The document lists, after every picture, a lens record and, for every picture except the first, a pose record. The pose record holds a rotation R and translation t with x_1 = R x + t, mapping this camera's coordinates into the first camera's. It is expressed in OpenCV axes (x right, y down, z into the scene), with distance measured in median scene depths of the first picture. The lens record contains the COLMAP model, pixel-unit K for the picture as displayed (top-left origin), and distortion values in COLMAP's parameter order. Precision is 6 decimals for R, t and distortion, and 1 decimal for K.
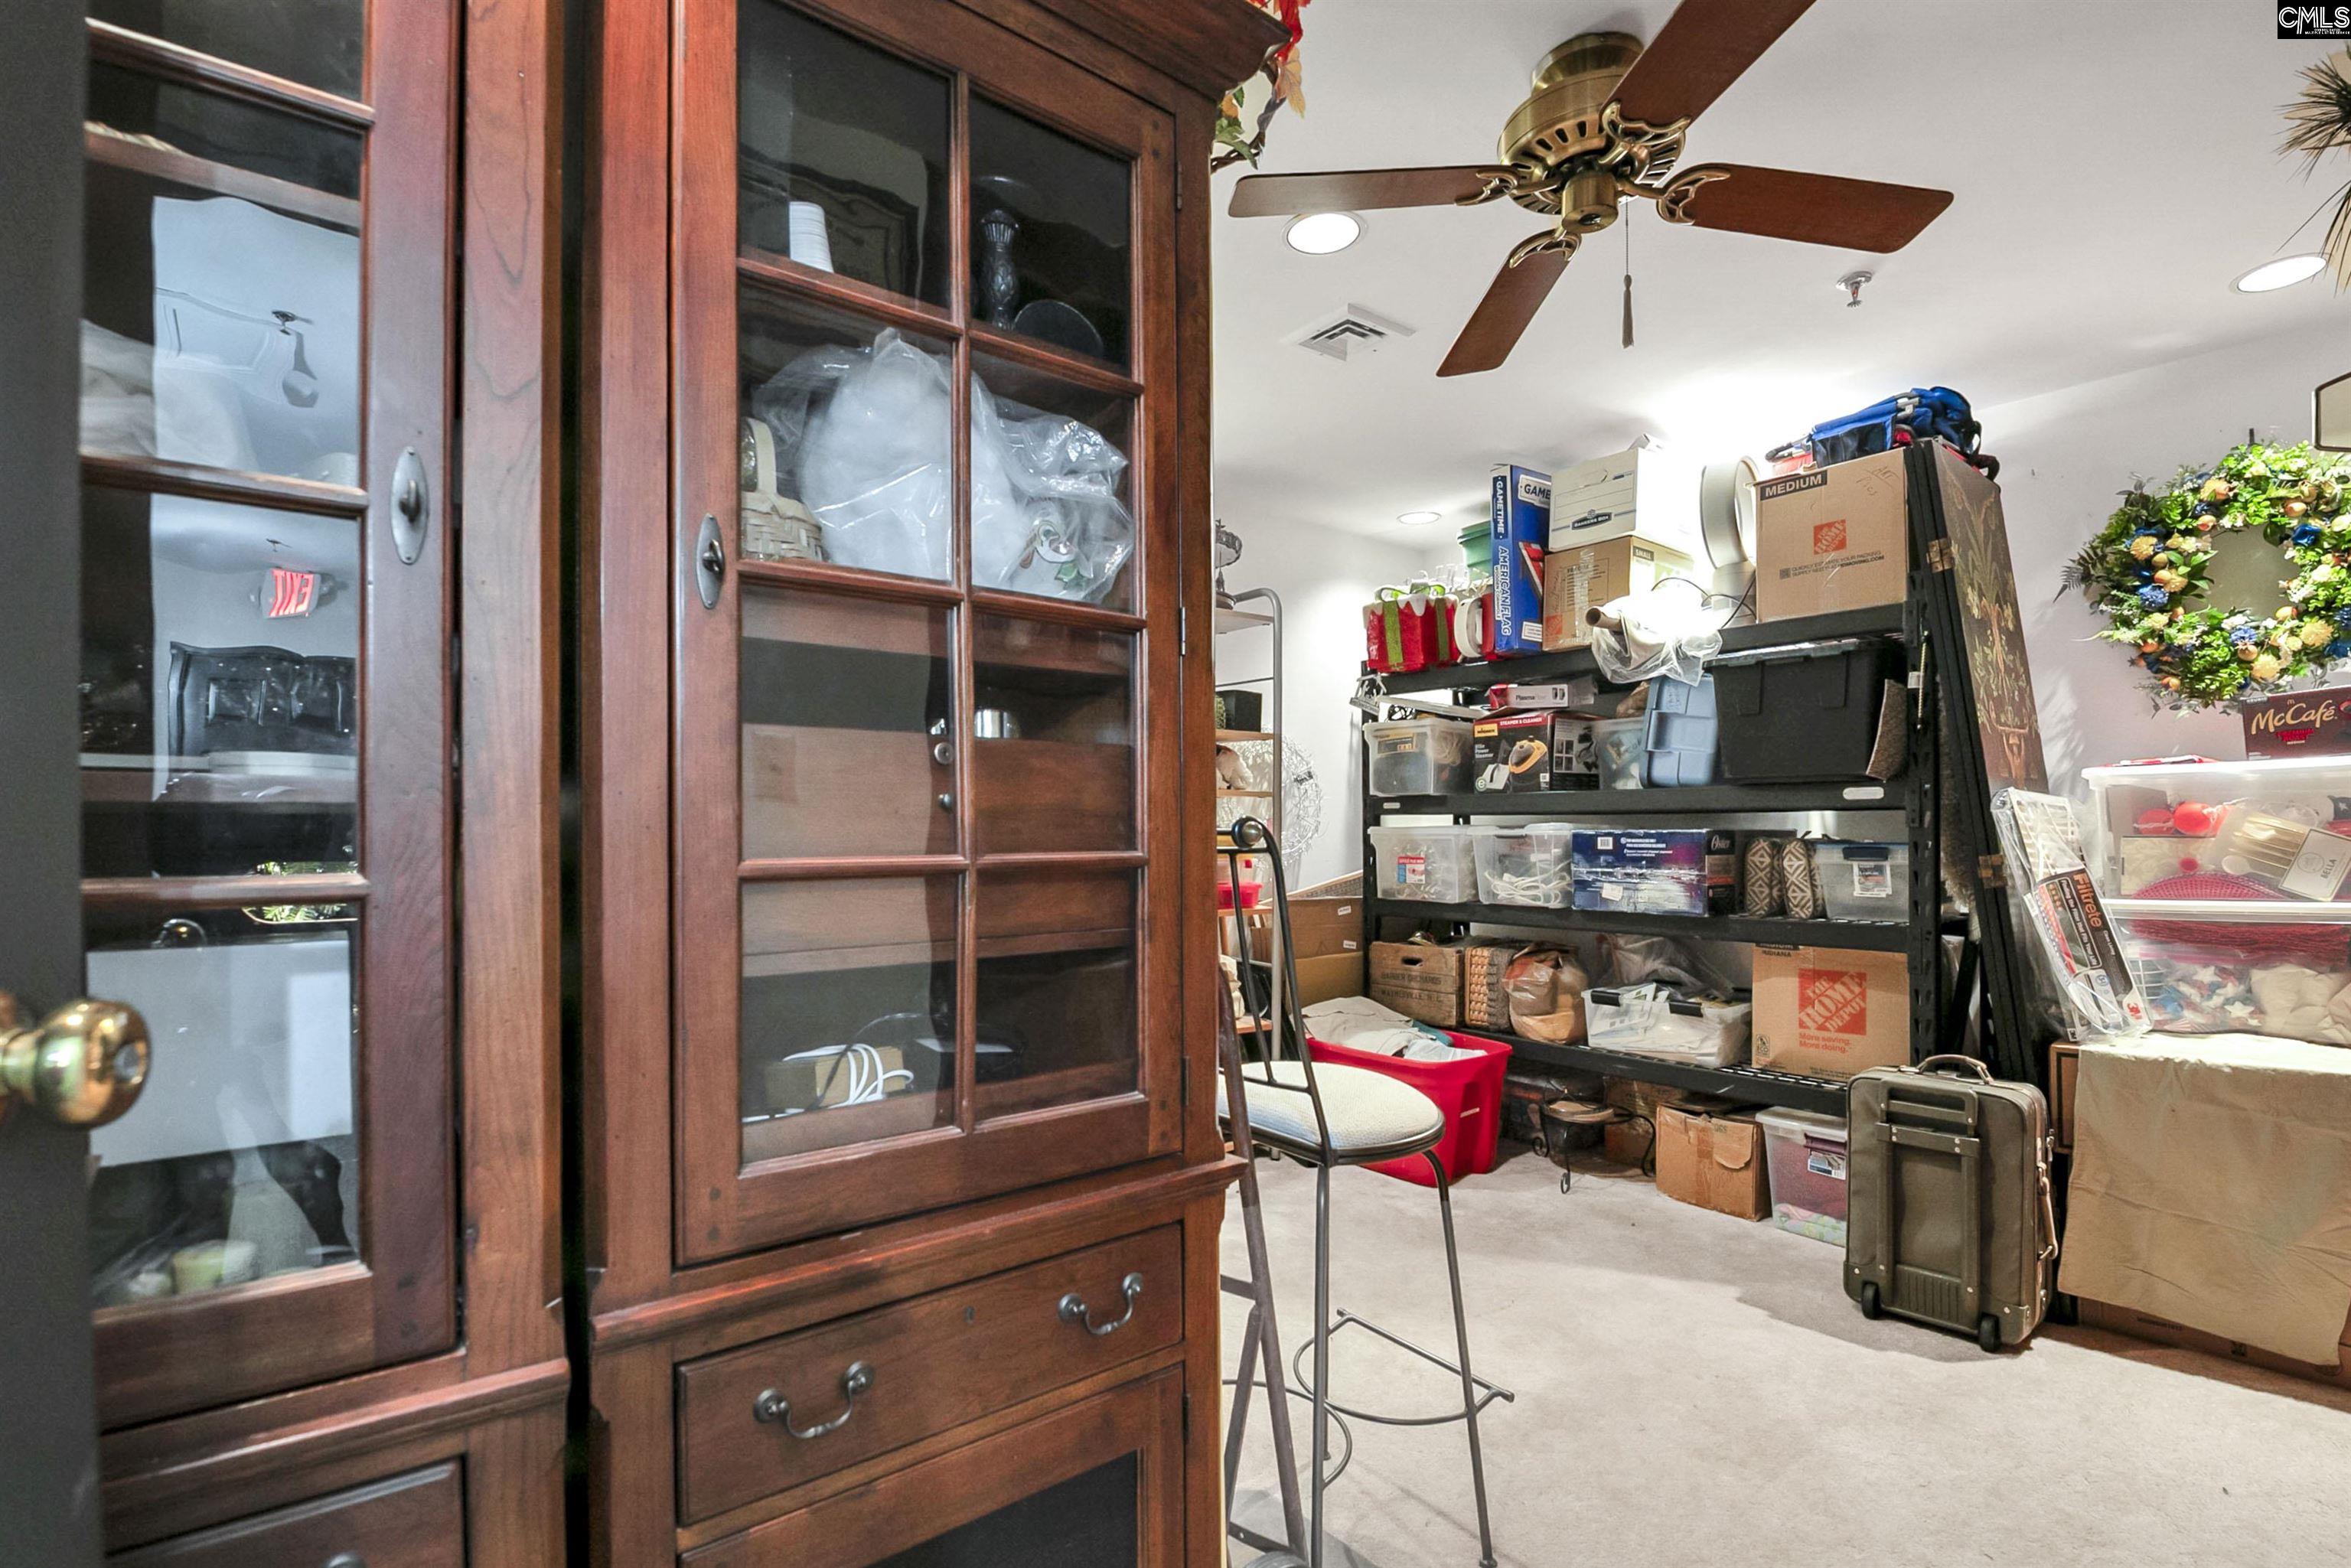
lens RADIAL K [[1115.0, 0, 1210.0], [0, 1115.0, 825.4], [0, 0, 1]] dist [0.001075, -0.008547]
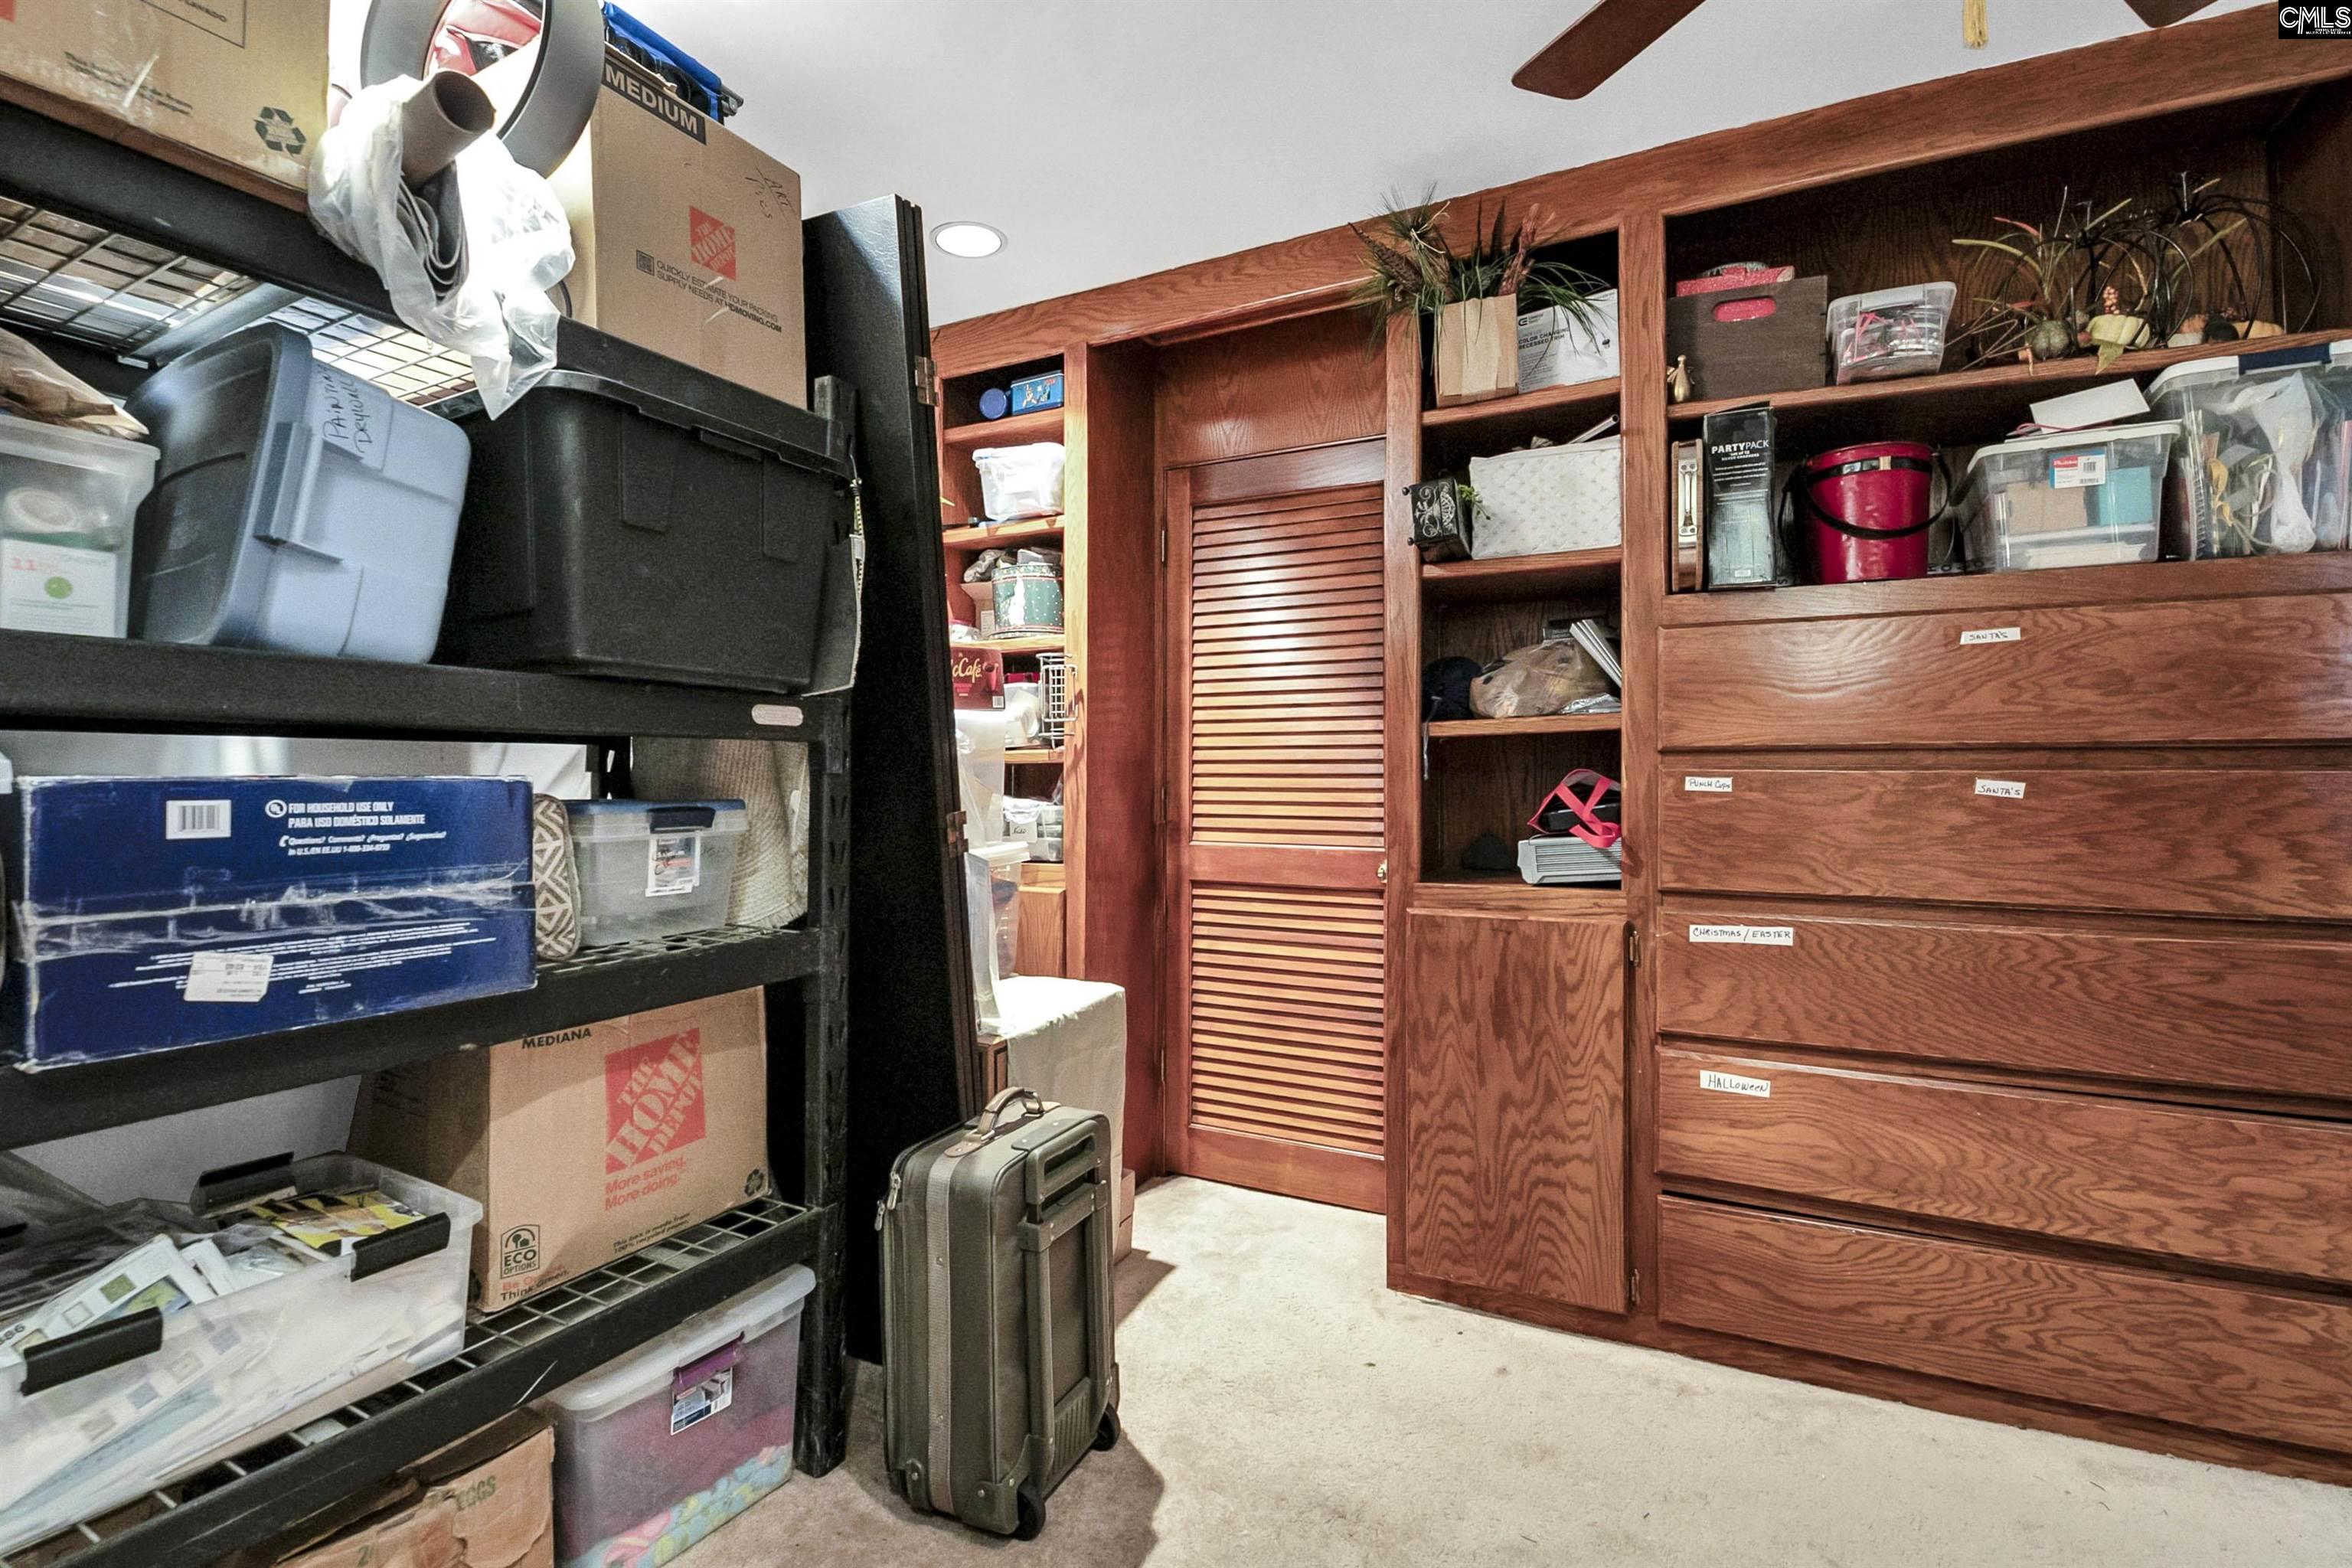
lens RADIAL K [[1060.4, 0, 1186.2], [0, 1060.4, 766.7], [0, 0, 1]] dist [-0.002842, -0.000977]
pose [[-0.393496, 0.014456, 0.919213, -0.011762], [-0.001090, 0.999868, -0.016191, 0.006956], [-0.919326, -0.007373, -0.393428, 0.991258]]
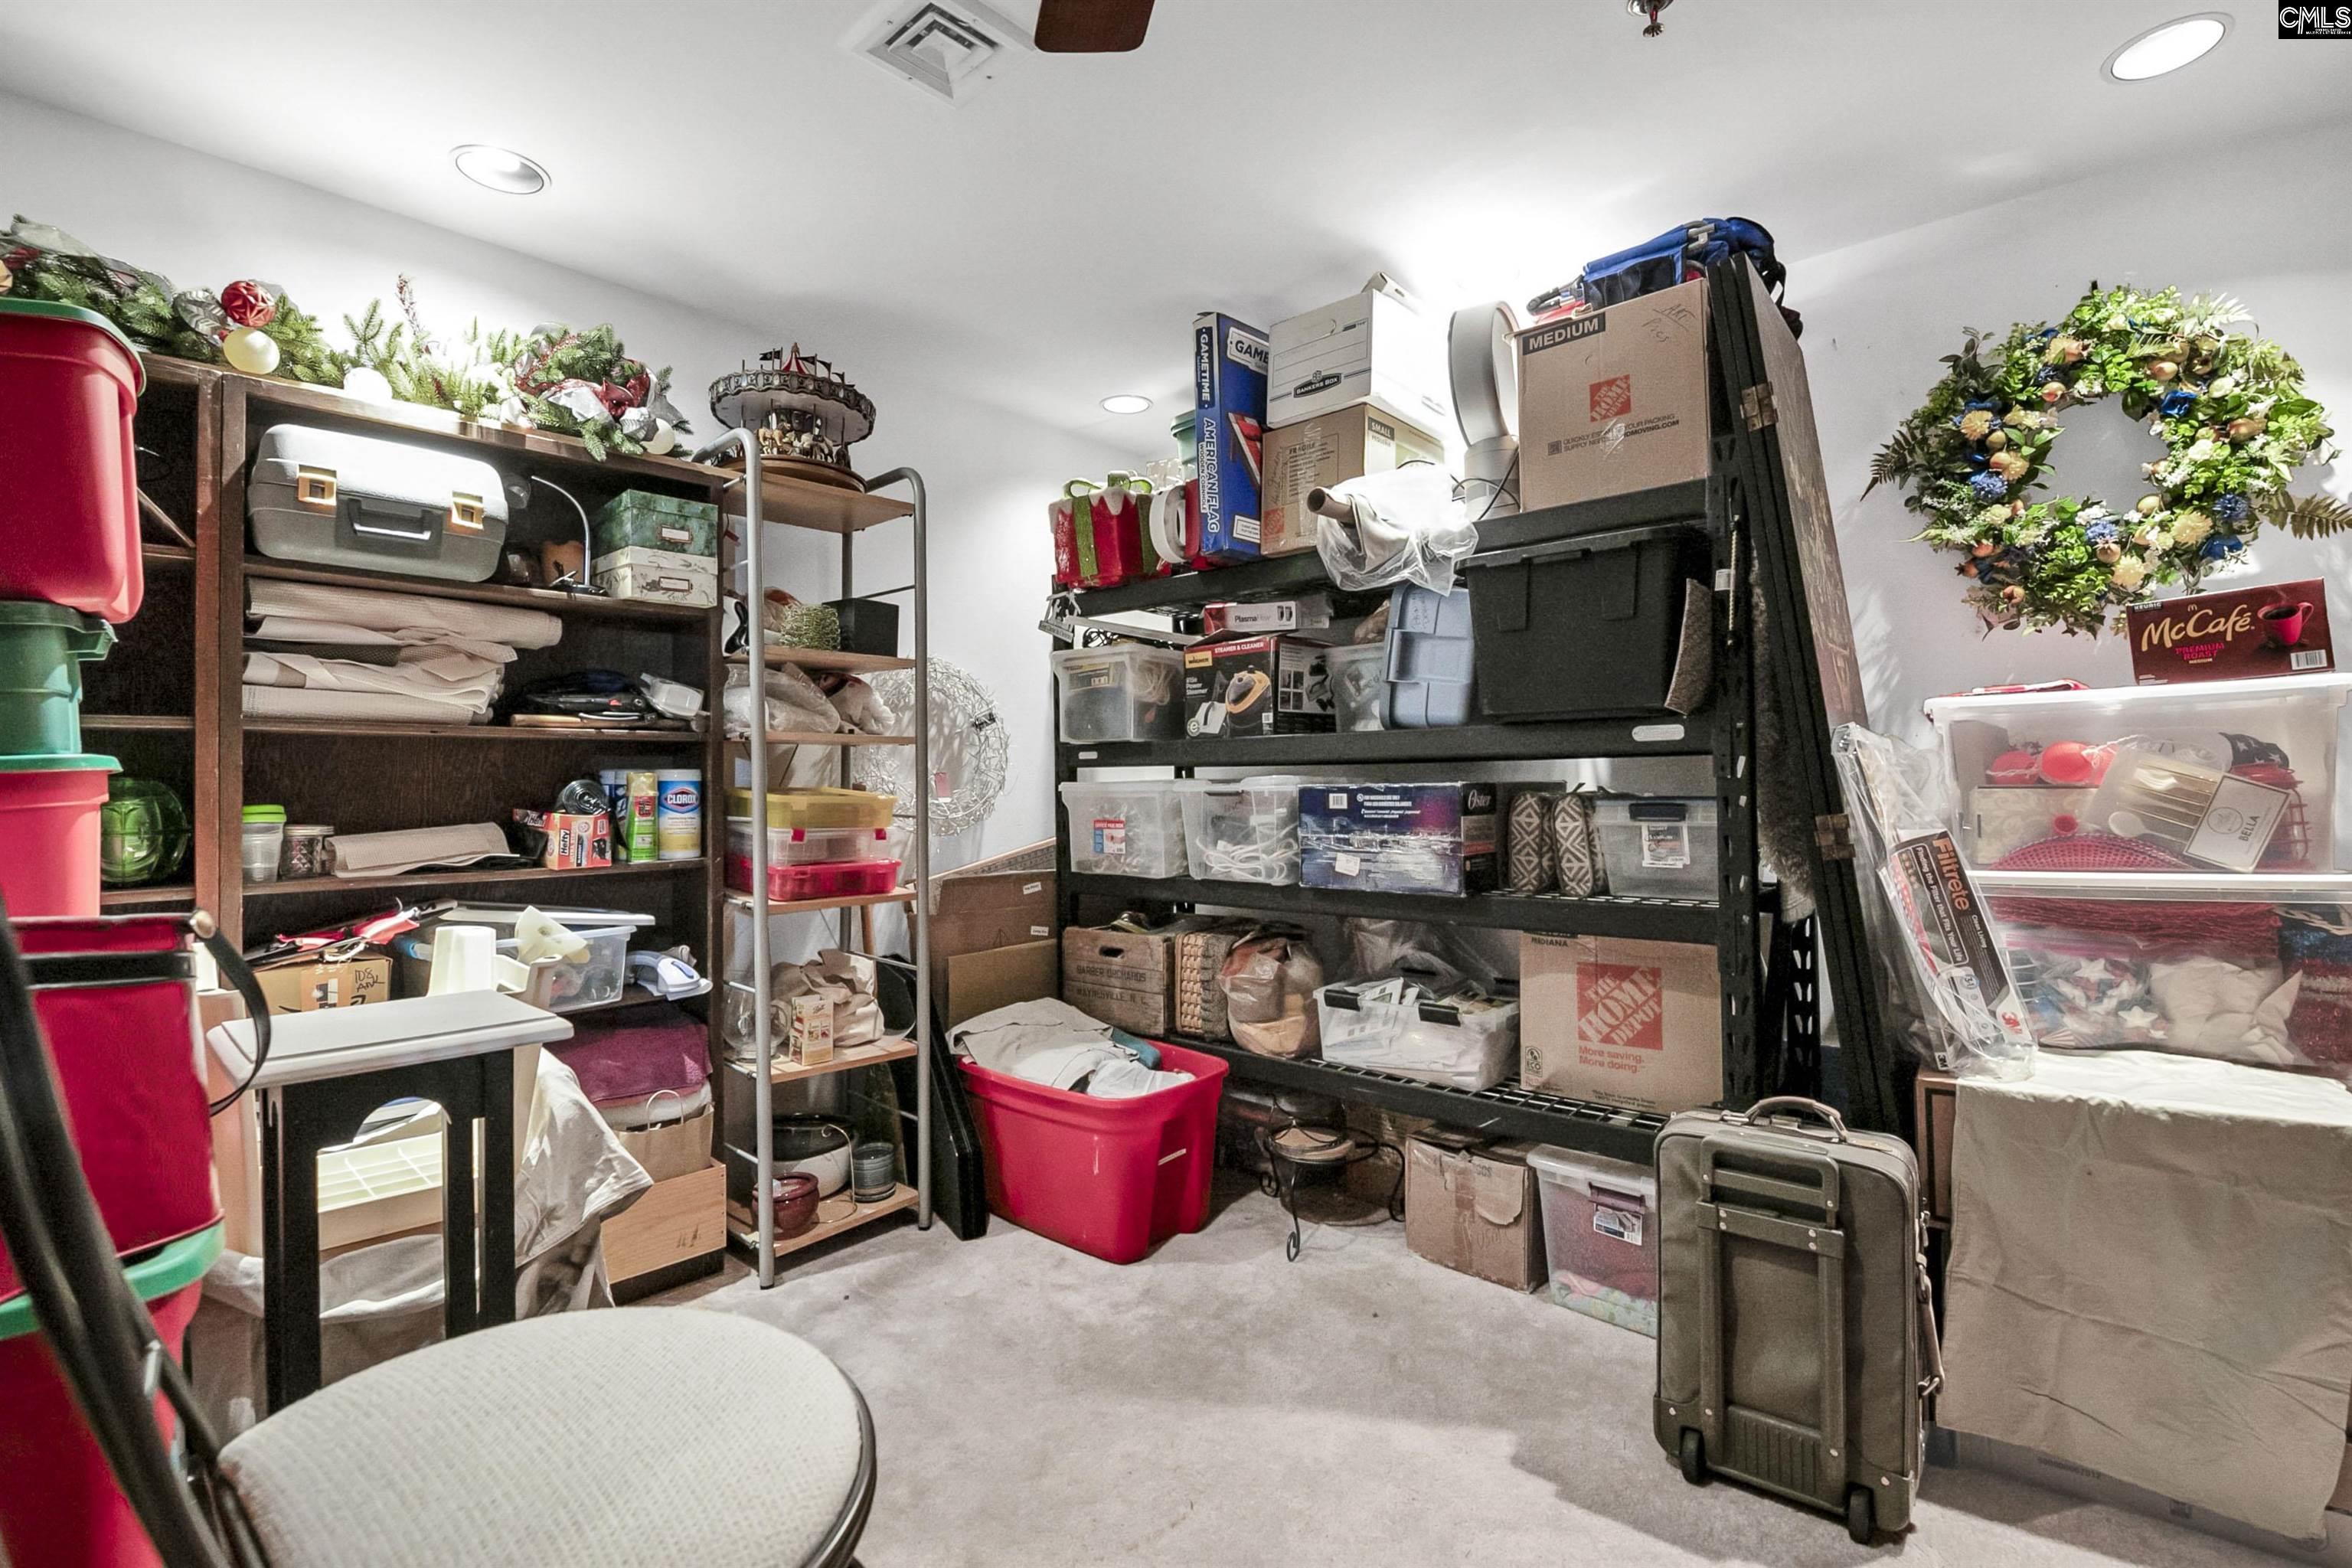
lens RADIAL K [[1060.4, 0, 1186.2], [0, 1060.4, 766.7], [0, 0, 1]] dist [-0.002842, -0.000977]
pose [[0.986308, -0.006547, 0.164785, 0.148484], [0.008580, 0.999896, -0.011629, -0.000398], [-0.164692, 0.012883, 0.986261, 0.335367]]
